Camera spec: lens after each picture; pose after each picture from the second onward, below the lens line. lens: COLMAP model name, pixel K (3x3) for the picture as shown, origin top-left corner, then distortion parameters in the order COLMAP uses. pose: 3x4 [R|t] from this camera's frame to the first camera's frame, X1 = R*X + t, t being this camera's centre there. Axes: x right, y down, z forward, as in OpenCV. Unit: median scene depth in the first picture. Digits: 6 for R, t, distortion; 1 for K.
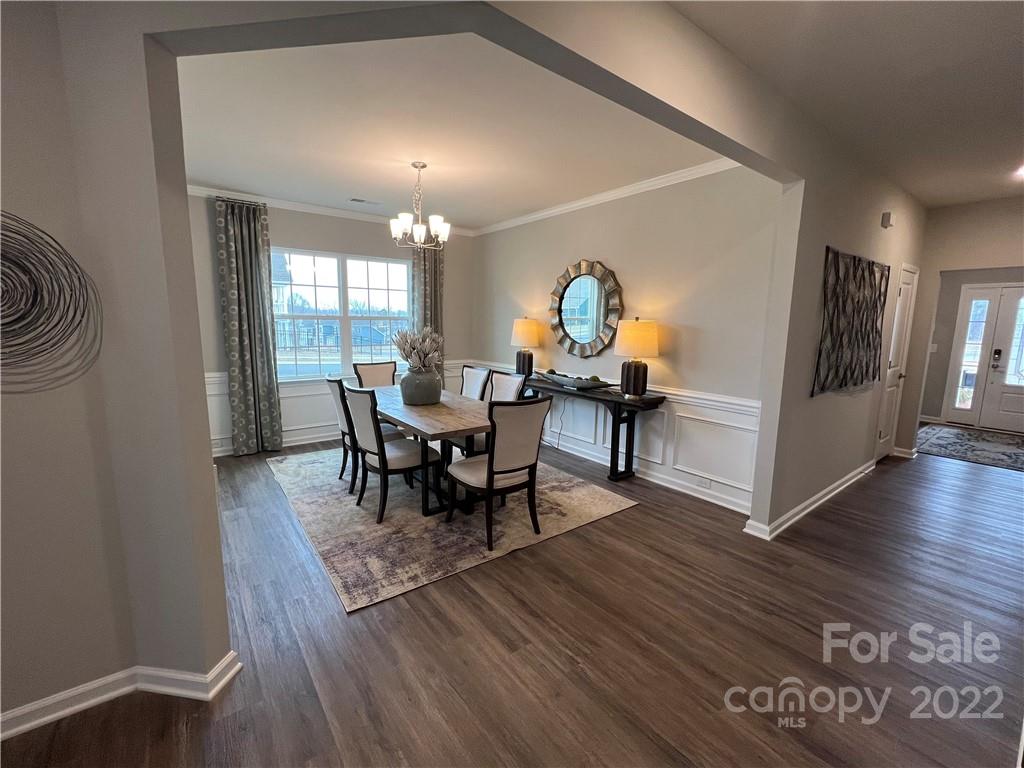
lens RADIAL K [[433.2, 0, 513.3], [0, 433.2, 384.0], [0, 0, 1]] dist [-0.002077, -0.000255]
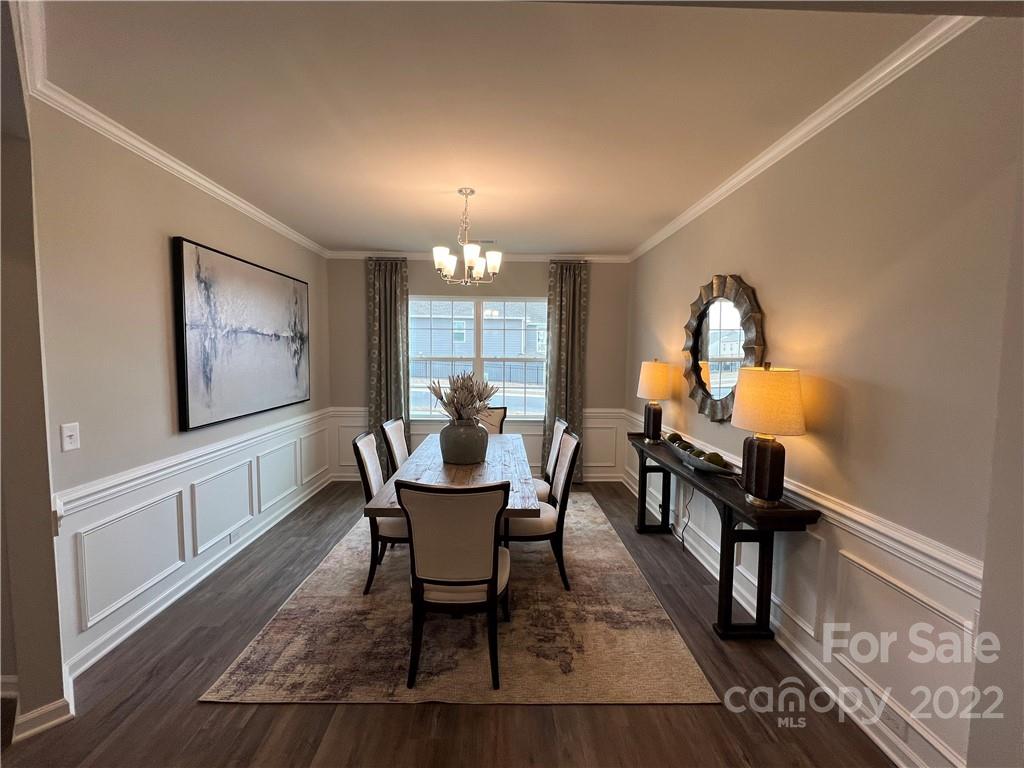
lens RADIAL K [[433.2, 0, 510.9], [0, 433.2, 382.8], [0, 0, 1]] dist [-0.002077, -0.000255]
pose [[0.806385, 0.033726, -0.590428, 0.347963], [-0.083053, 0.994937, -0.056599, -0.065753], [0.585530, 0.094678, 0.805103, 0.333752]]
